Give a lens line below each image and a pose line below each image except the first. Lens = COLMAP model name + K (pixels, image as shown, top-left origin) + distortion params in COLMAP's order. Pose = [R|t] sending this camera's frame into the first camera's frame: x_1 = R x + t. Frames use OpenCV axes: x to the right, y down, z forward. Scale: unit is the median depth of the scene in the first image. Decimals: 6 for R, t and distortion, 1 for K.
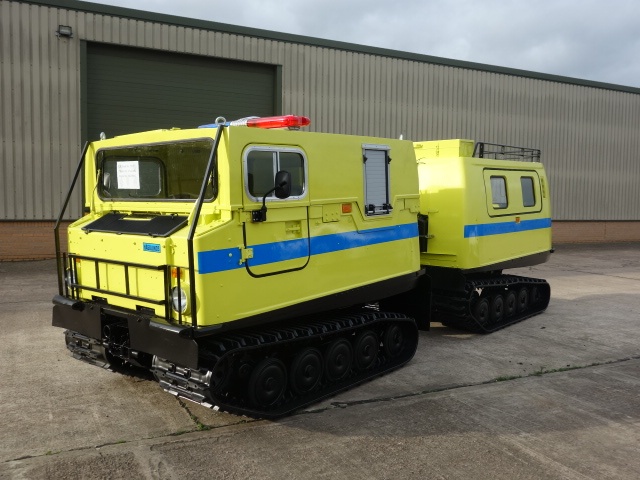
lens RADIAL K [[566.0, 0, 321.3], [0, 566.0, 243.7], [0, 0, 1]] dist [-0.000446, 0.004971]
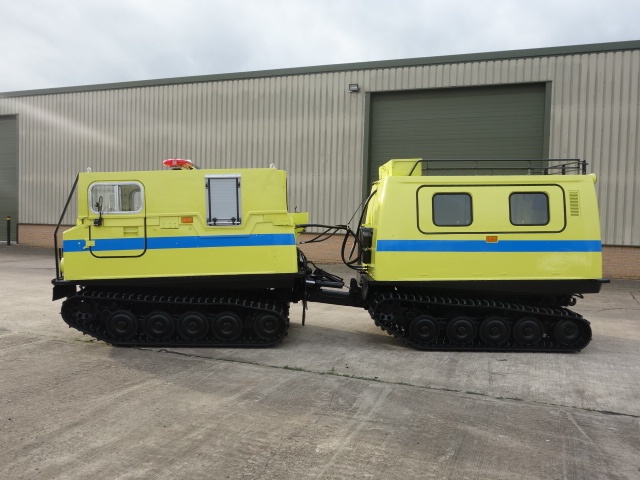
lens RADIAL K [[566.0, 0, 319.6], [0, 566.0, 241.6], [0, 0, 1]] dist [-0.000446, 0.004971]
pose [[0.676063, 0.036311, -0.735949, 1.234404], [-0.068049, 0.997593, -0.013292, -0.010149], [0.733695, 0.059067, 0.676907, 0.243833]]
